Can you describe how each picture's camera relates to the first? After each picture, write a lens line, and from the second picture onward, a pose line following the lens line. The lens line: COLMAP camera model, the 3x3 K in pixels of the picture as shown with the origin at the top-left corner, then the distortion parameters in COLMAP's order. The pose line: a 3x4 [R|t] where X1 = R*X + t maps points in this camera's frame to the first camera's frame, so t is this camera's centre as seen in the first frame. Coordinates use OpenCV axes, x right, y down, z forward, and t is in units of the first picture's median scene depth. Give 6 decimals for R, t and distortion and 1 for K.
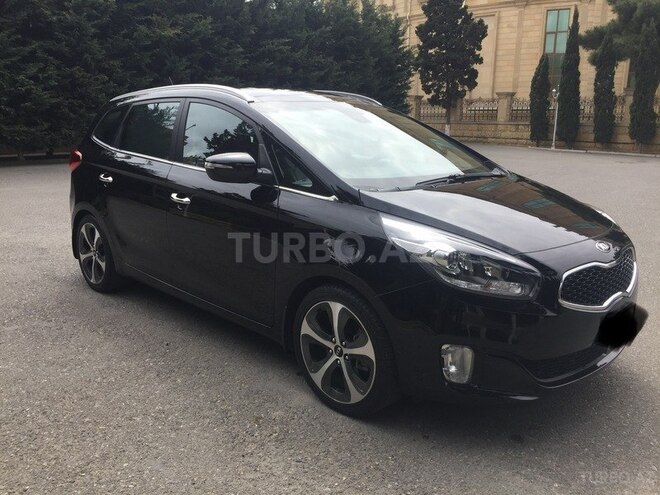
lens RADIAL K [[568.3, 0, 330.0], [0, 568.3, 247.5], [0, 0, 1]] dist [0.080690, -0.116630]
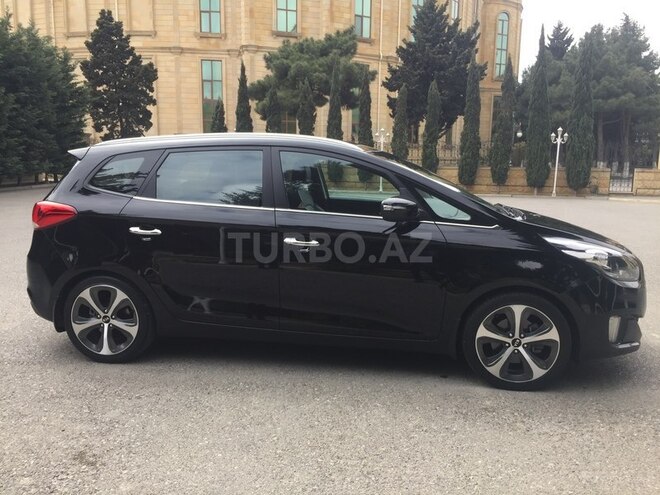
lens RADIAL K [[568.3, 0, 330.0], [0, 568.3, 247.5], [0, 0, 1]] dist [0.080690, -0.116630]
pose [[0.808370, -0.089969, 0.581759, -0.114753], [0.127227, 0.991597, -0.023436, -0.006154], [-0.574762, 0.092961, 0.813023, 0.017125]]
